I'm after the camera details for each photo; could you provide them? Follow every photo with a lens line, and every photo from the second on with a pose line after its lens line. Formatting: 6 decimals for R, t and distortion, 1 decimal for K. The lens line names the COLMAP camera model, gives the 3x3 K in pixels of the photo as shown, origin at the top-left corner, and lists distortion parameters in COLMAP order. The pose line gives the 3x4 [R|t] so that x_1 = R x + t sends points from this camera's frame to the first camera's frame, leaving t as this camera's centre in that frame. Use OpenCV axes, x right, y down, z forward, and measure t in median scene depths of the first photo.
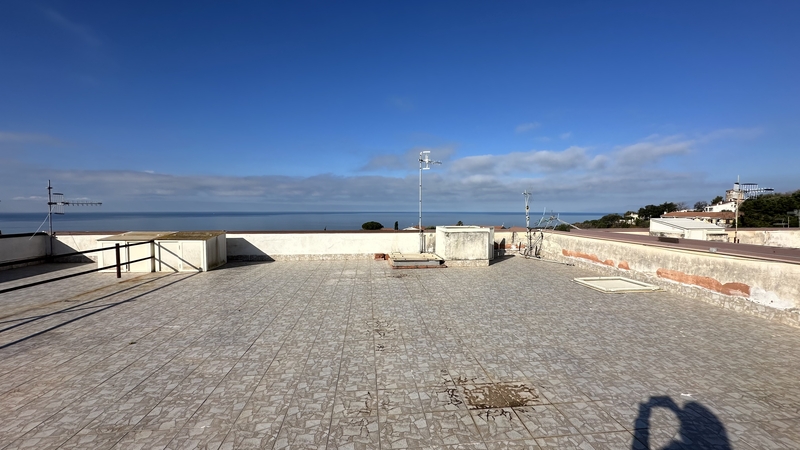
lens RADIAL K [[320.4, 0, 400.8], [0, 320.4, 224.7], [0, 0, 1]] dist [0.004111, 0.000721]
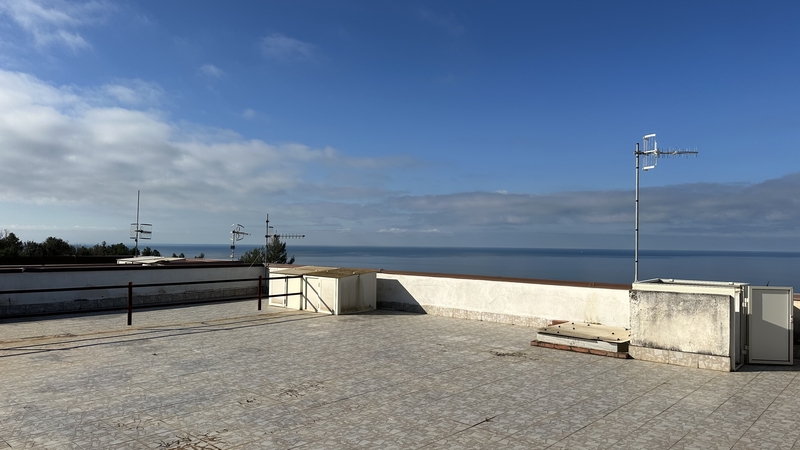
lens RADIAL K [[563.5, 0, 401.1], [0, 563.5, 223.4], [0, 0, 1]] dist [0.032374, -0.018409]
pose [[0.664631, -0.019104, -0.746927, 0.622721], [-0.045930, 0.996738, -0.066362, -0.005384], [0.745758, 0.078413, 0.661586, 0.119834]]
